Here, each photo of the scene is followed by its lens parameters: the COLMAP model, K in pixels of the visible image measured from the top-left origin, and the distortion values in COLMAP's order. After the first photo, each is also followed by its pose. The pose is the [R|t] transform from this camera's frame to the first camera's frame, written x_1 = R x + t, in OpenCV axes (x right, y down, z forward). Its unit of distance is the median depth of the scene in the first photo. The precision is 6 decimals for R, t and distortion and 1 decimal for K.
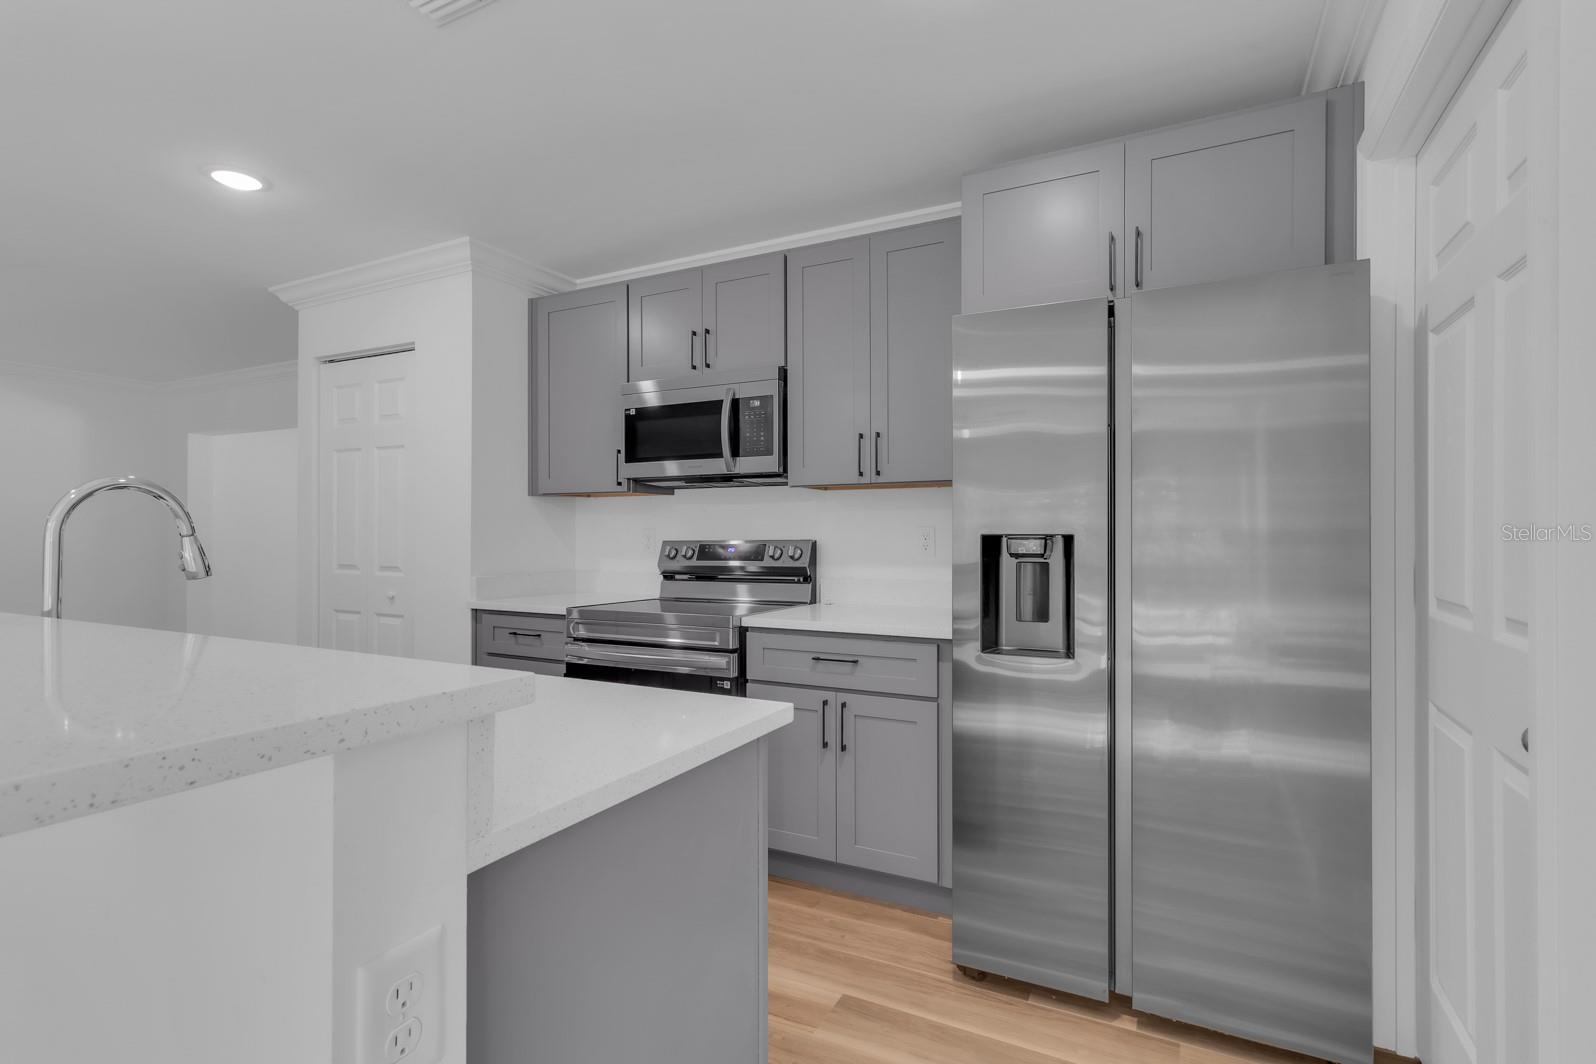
lens RADIAL K [[755.9, 0, 801.1], [0, 755.9, 527.6], [0, 0, 1]] dist [0.001342, -0.000367]
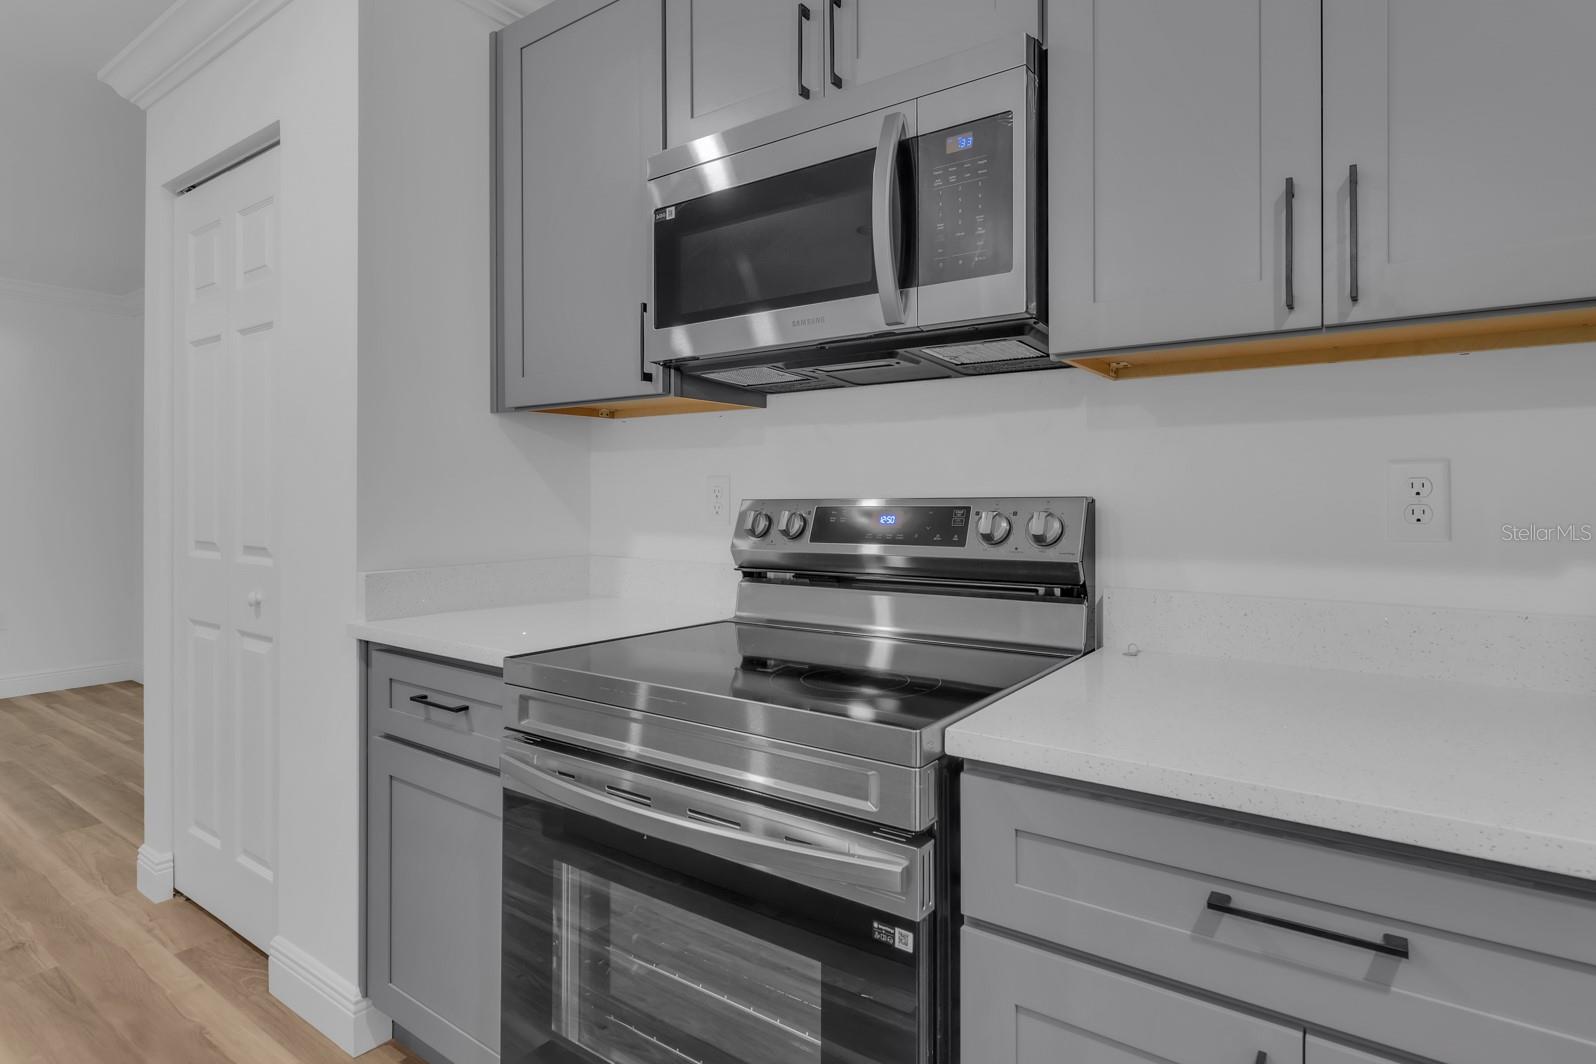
lens RADIAL K [[833.2, 0, 806.0], [0, 833.2, 523.9], [0, 0, 1]] dist [-0.002805, -0.000916]
pose [[0.989636, 0.005166, -0.143503, -0.071955], [0.000970, 0.999089, 0.042653, 0.011165], [0.143593, -0.042350, 0.988730, 0.523908]]
